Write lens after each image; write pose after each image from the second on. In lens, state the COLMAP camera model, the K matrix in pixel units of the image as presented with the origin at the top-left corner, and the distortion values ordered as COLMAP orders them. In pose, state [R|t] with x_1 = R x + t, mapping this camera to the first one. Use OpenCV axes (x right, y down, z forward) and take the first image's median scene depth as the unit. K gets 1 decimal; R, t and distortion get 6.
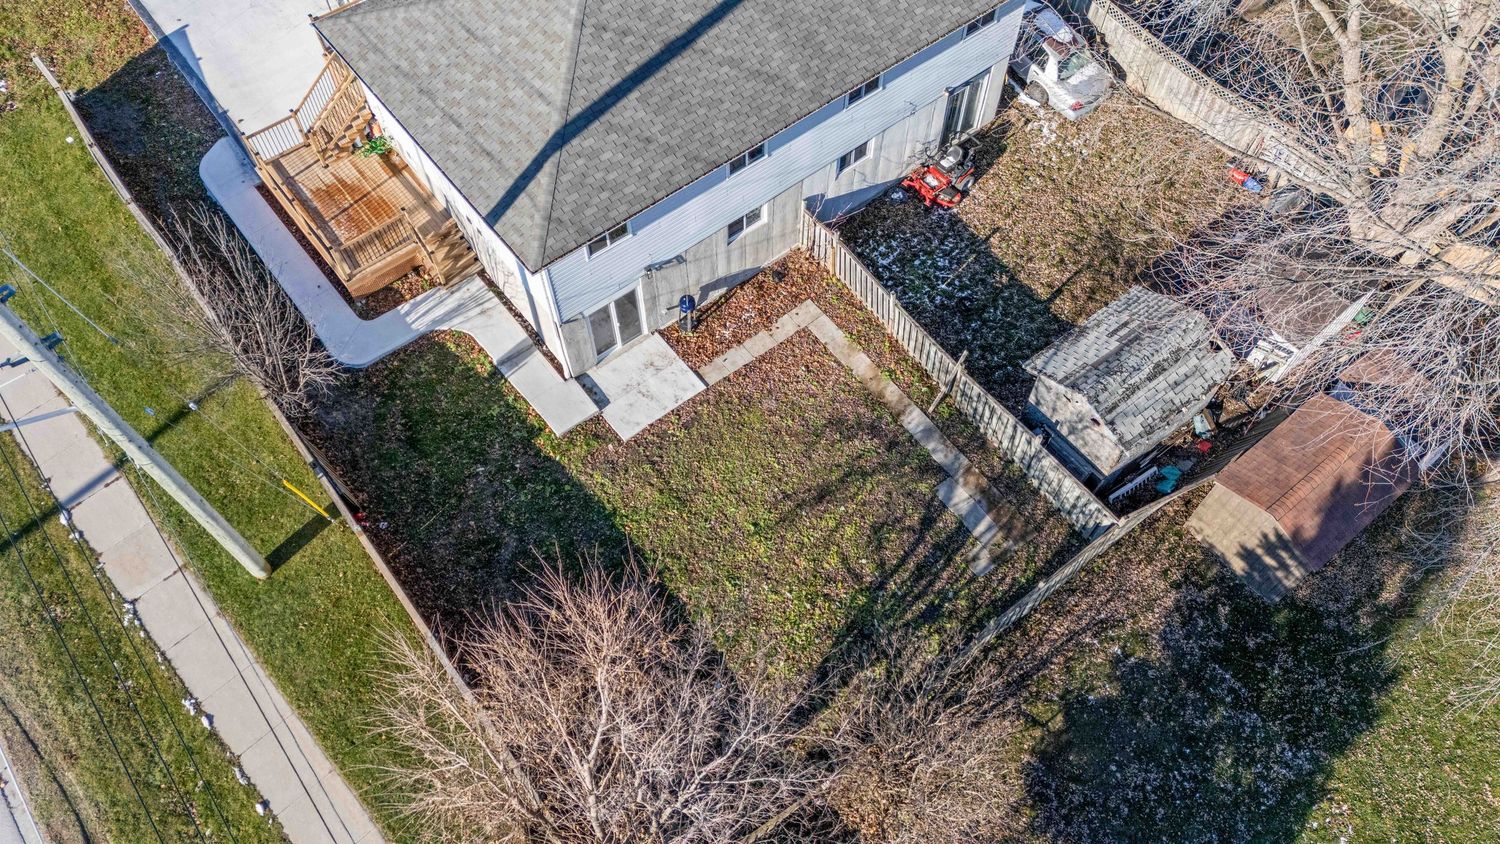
lens RADIAL K [[1085.8, 0, 752.8], [0, 1085.8, 423.0], [0, 0, 1]] dist [0.090878, -0.084932]
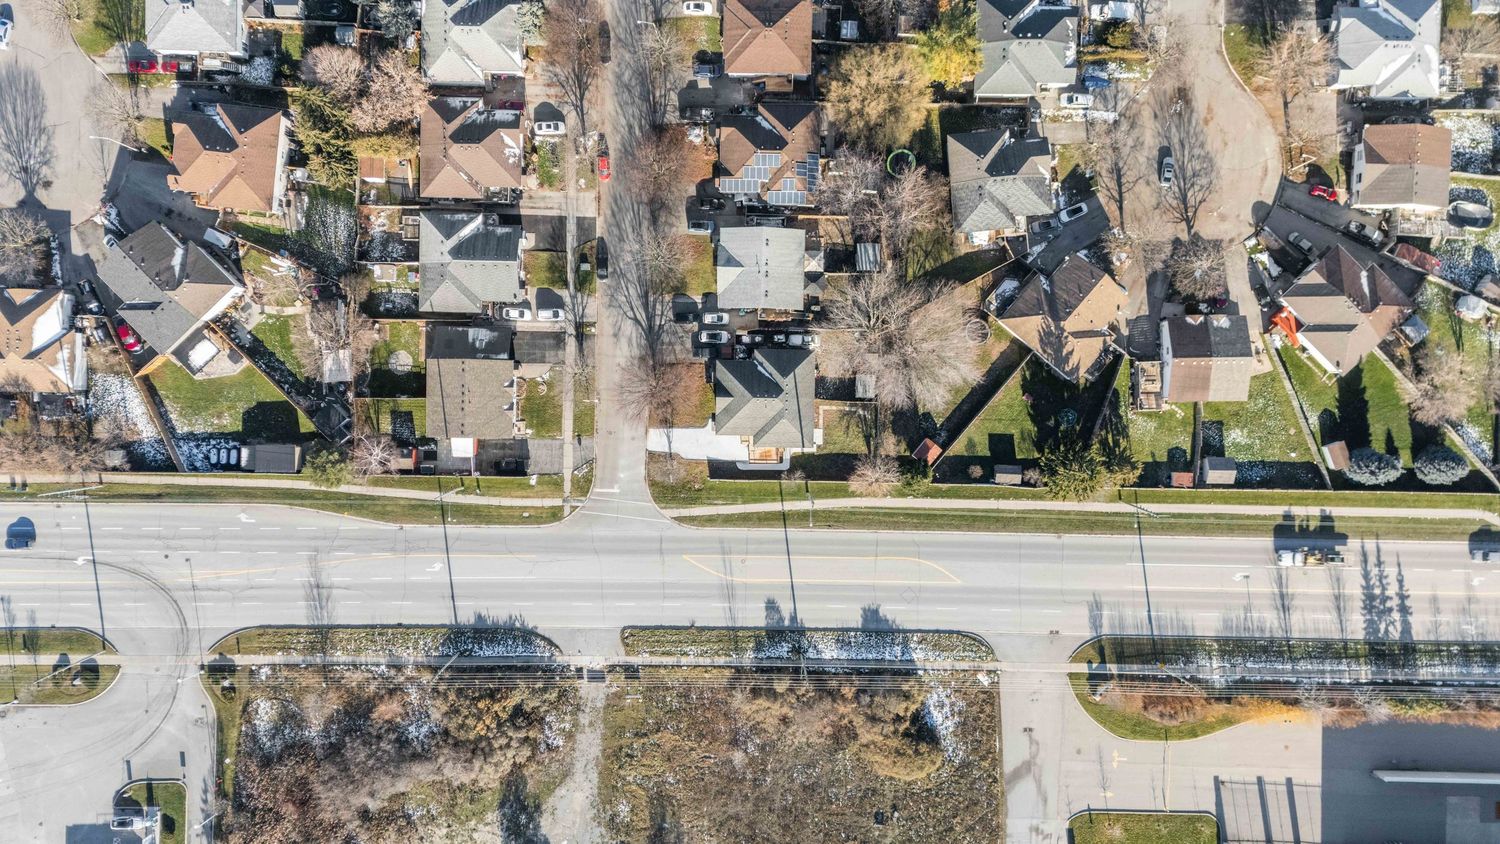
lens RADIAL K [[1029.6, 0, 750.0], [0, 1029.6, 422.0], [0, 0, 1]] dist [0.097980, -0.063689]
pose [[0.633455, -0.773687, -0.011974, -0.227508], [0.667246, 0.538339, 0.514756, -3.803420], [-0.391814, -0.334064, 0.857253, -4.446695]]
